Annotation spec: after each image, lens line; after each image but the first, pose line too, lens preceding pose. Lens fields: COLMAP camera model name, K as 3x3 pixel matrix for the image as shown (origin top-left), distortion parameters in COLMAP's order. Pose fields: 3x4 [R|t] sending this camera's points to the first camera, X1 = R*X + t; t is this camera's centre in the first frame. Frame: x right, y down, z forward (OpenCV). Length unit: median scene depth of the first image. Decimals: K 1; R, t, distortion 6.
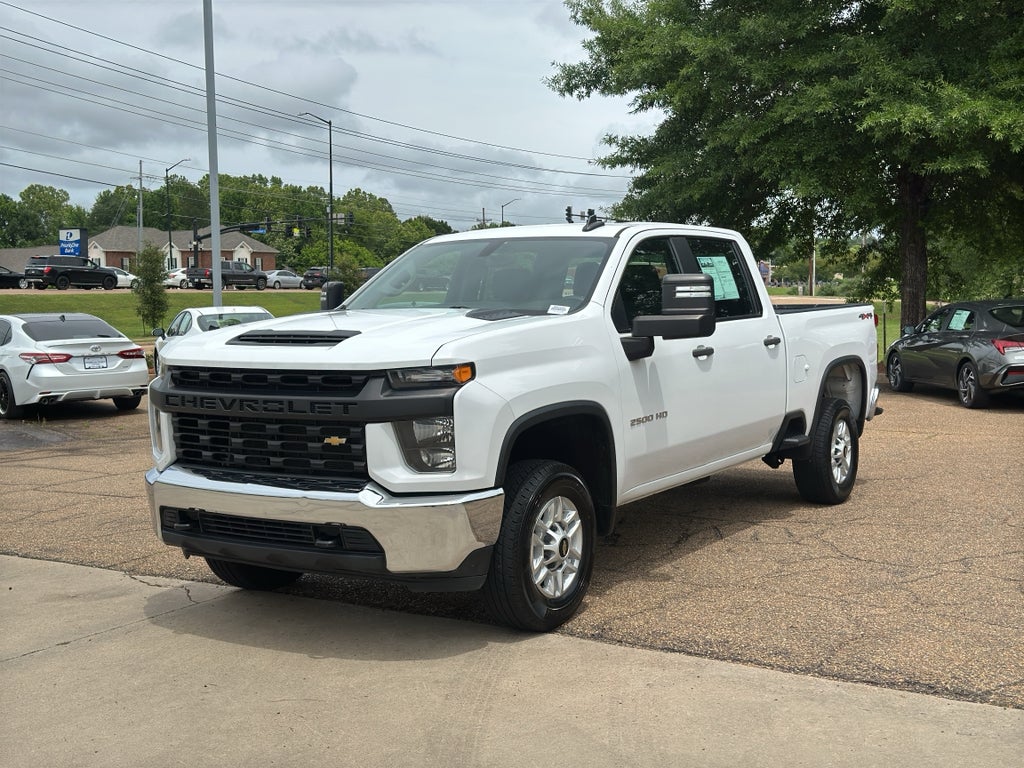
lens RADIAL K [[1251.2, 0, 518.0], [0, 1251.2, 384.8], [0, 0, 1]] dist [0.135989, -0.223858]
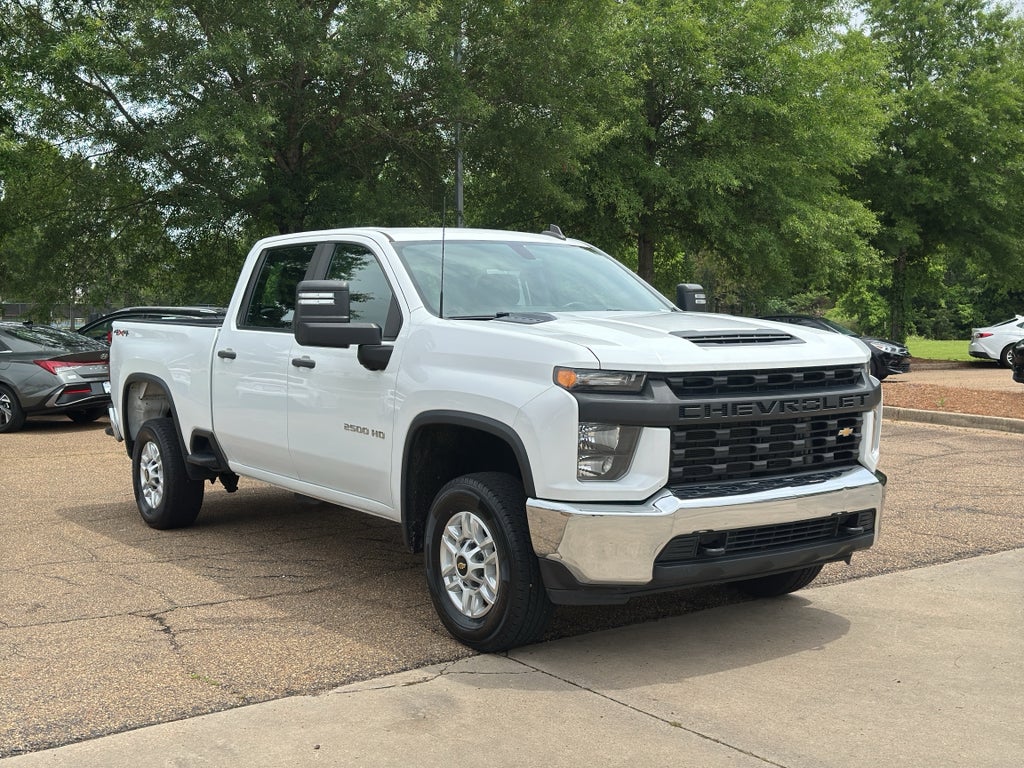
lens RADIAL K [[1265.6, 0, 513.8], [0, 1265.6, 395.2], [0, 0, 1]] dist [0.099556, -0.056692]
pose [[0.361969, -0.050869, 0.930801, -1.129617], [0.067414, 0.997324, 0.028289, -0.031840], [-0.929749, 0.052509, 0.364430, 0.792518]]
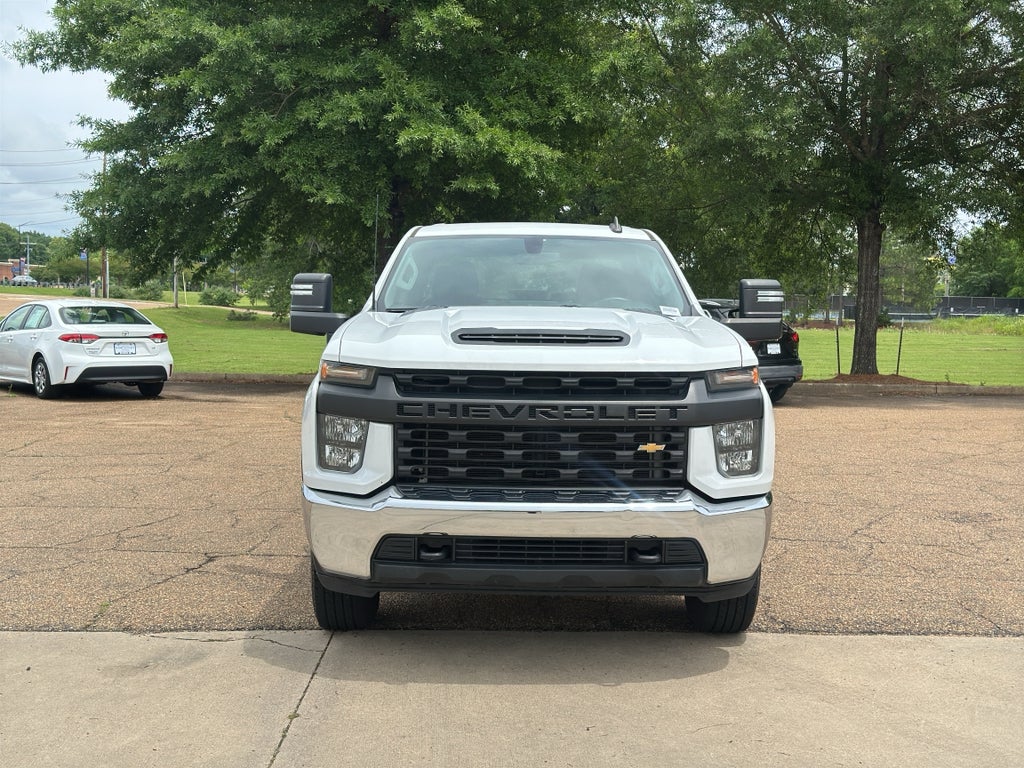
lens RADIAL K [[1251.2, 0, 518.0], [0, 1251.2, 384.8], [0, 0, 1]] dist [0.135989, -0.223858]
pose [[0.831822, -0.011998, 0.554912, -0.679646], [0.014111, 0.999900, 0.000467, -0.003528], [-0.554863, 0.007442, 0.831909, 0.256048]]
